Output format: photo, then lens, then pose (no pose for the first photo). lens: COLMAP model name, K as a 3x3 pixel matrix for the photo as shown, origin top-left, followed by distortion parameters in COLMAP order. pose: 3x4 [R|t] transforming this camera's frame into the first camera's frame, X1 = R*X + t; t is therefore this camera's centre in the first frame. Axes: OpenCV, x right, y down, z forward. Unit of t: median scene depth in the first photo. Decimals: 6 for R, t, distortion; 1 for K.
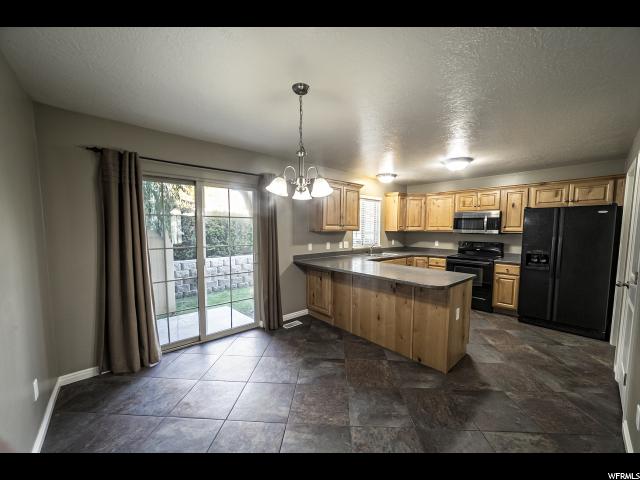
lens RADIAL K [[252.6, 0, 321.7], [0, 252.6, 248.0], [0, 0, 1]] dist [-0.014402, 0.002885]
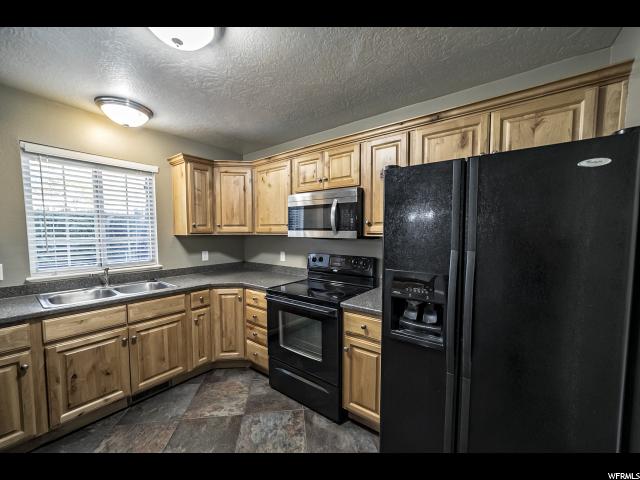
lens RADIAL K [[252.6, 0, 325.6], [0, 252.6, 246.9], [0, 0, 1]] dist [-0.014402, 0.002885]
pose [[0.982733, -0.020772, 0.183858, 0.570492], [0.023573, 0.999637, -0.013062, -0.038518], [-0.183519, 0.017170, 0.982866, 0.572614]]
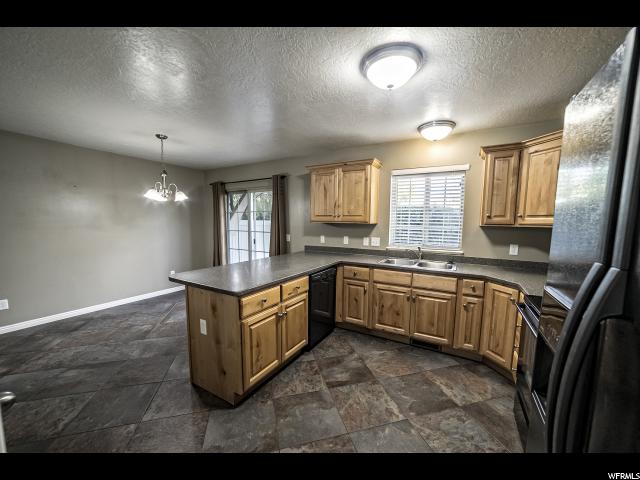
lens RADIAL K [[252.6, 0, 320.0], [0, 252.6, 246.4], [0, 0, 1]] dist [-0.014402, 0.002885]
pose [[0.304906, 0.094775, -0.947655, 0.821888], [-0.086559, 0.993676, 0.071527, -0.041744], [0.948441, 0.060219, 0.311181, 0.653824]]
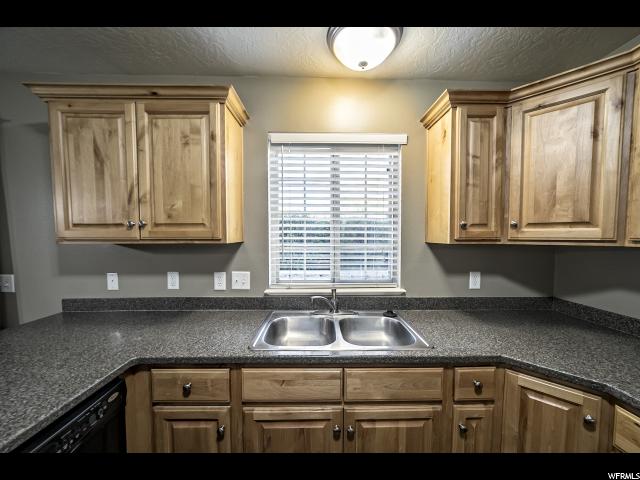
lens RADIAL K [[252.6, 0, 321.7], [0, 252.6, 244.7], [0, 0, 1]] dist [-0.014402, 0.002885]
pose [[0.750519, 0.017851, -0.660608, 0.450168], [-0.047465, 0.998509, -0.026943, -0.063829], [0.659142, 0.051577, 0.750248, 0.864932]]
